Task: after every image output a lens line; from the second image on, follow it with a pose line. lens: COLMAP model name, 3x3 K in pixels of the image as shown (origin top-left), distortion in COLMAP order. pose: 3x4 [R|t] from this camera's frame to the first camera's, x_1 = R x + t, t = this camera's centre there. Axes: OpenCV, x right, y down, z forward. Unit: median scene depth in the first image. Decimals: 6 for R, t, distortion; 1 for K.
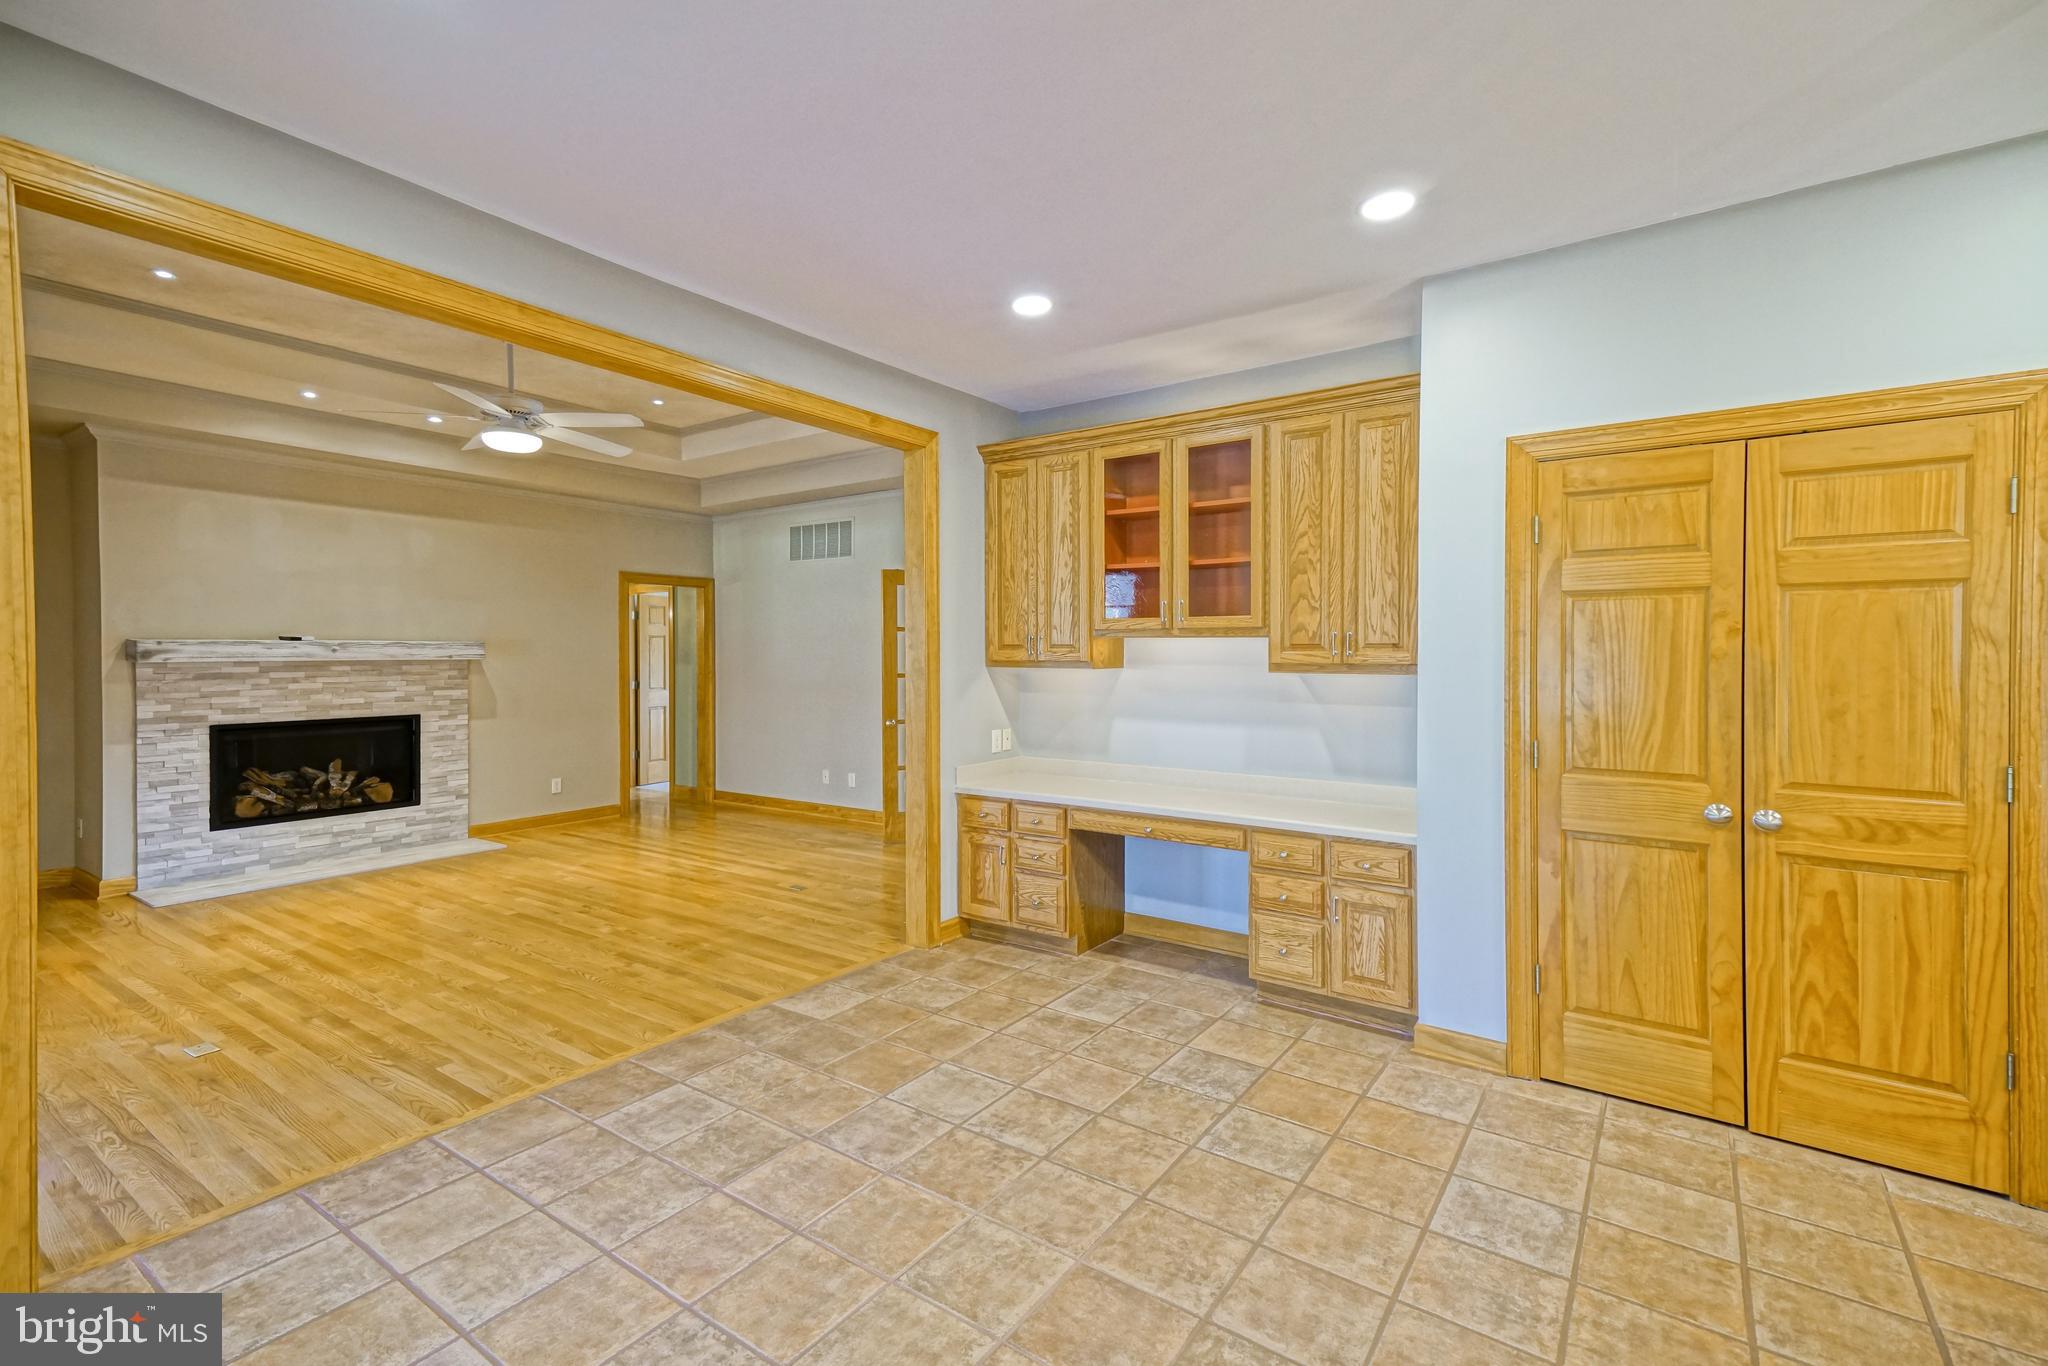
lens RADIAL K [[929.2, 0, 1025.1], [0, 929.2, 670.1], [0, 0, 1]] dist [0.044219, -0.000295]
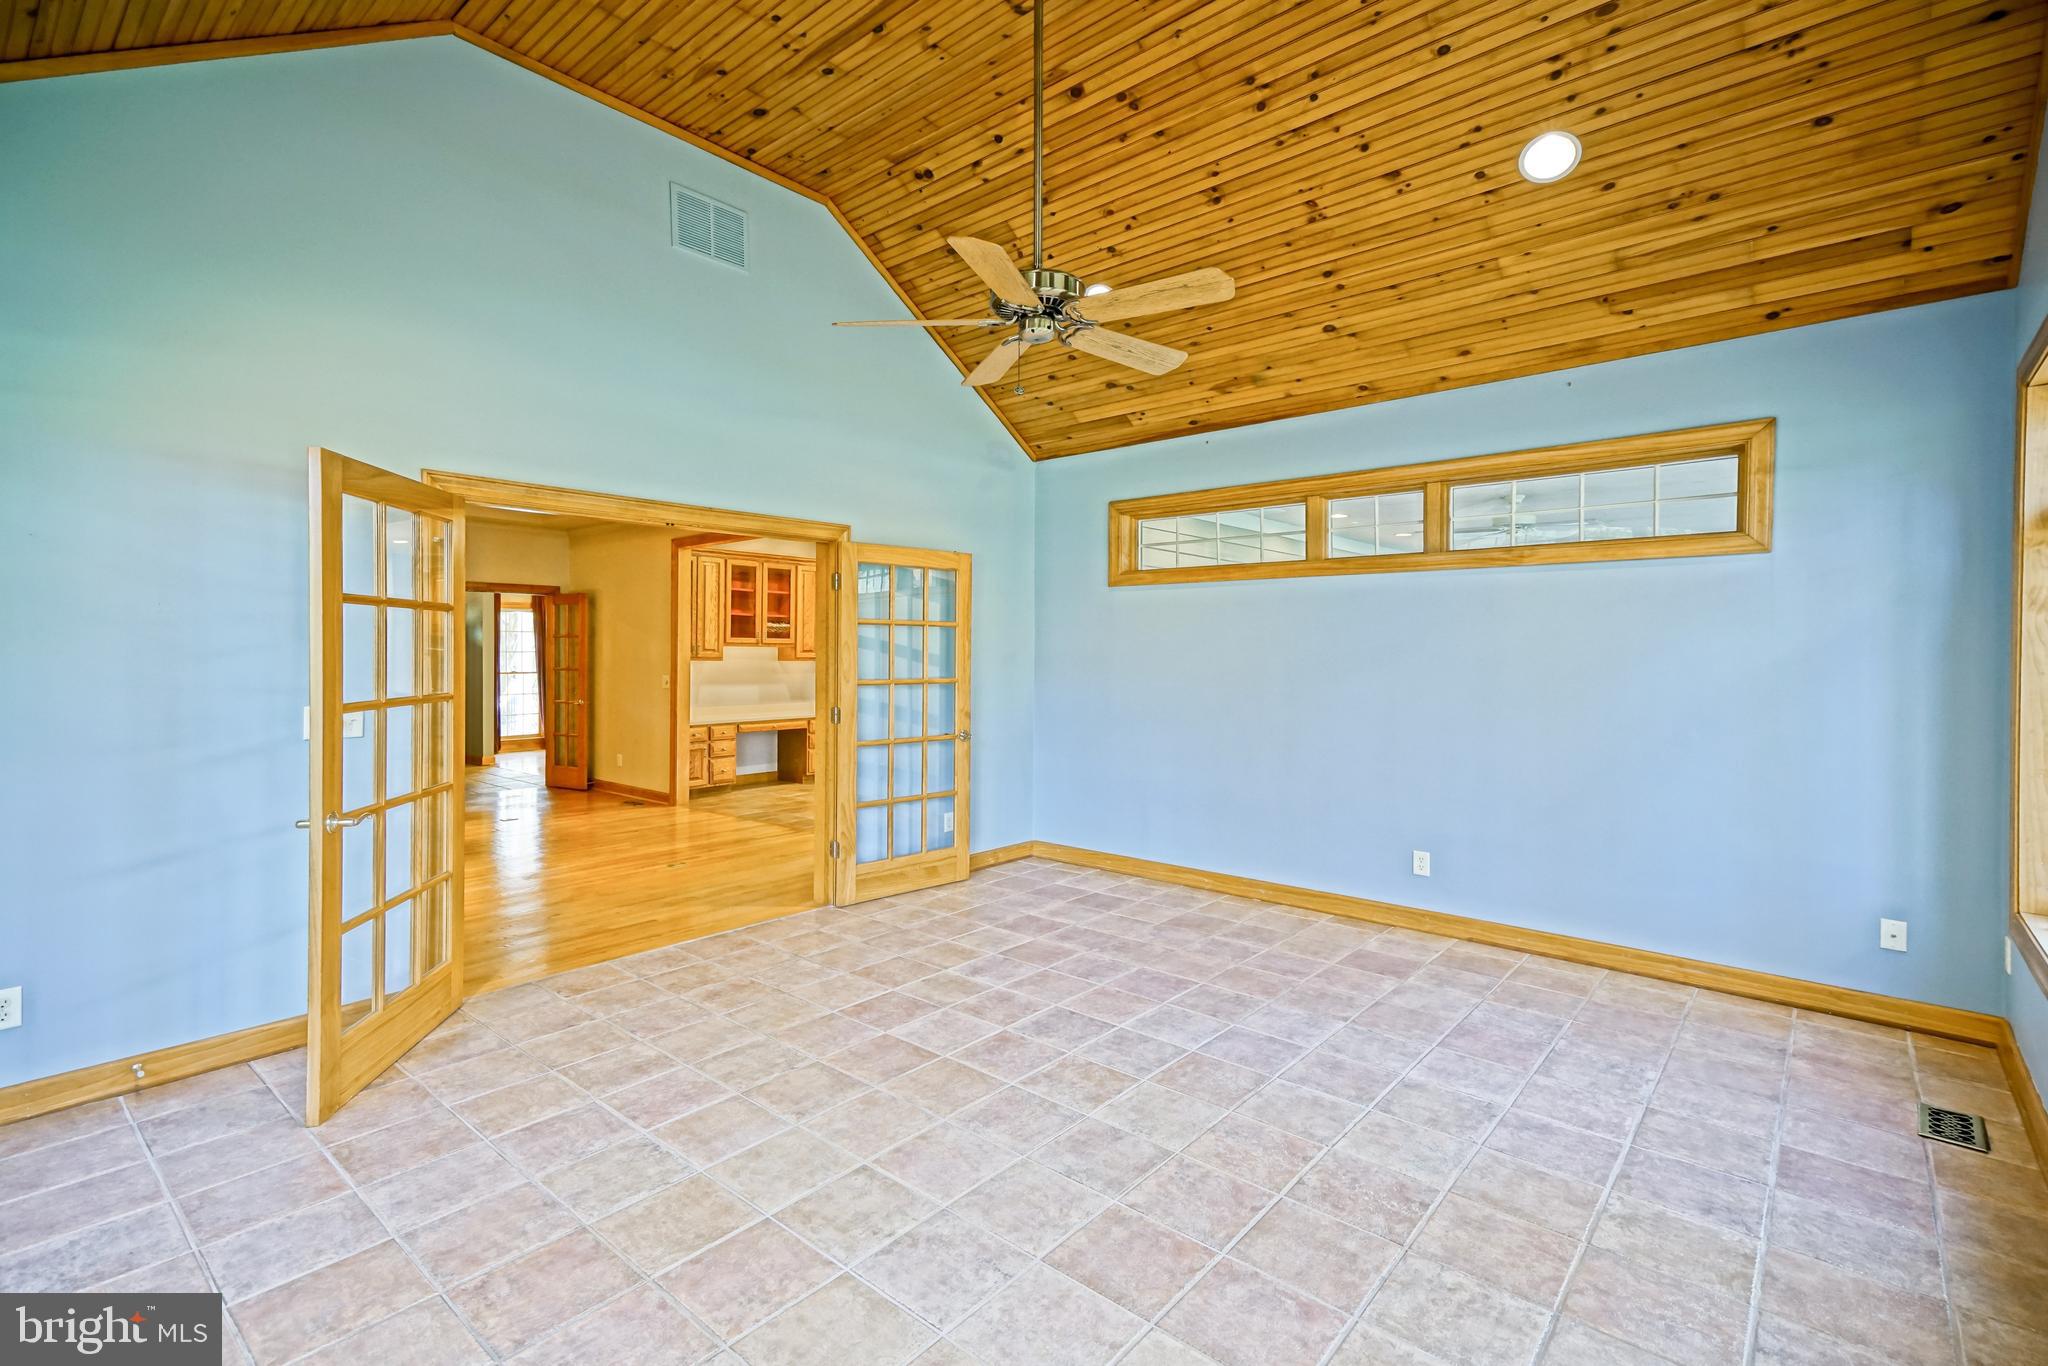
lens RADIAL K [[929.2, 0, 1023.3], [0, 929.2, 670.1], [0, 0, 1]] dist [0.044219, -0.000295]
pose [[0.097466, -0.013275, 0.995150, -2.026821], [0.020102, 0.999733, 0.011367, 0.009529], [-0.995036, 0.018896, 0.097707, 0.110160]]
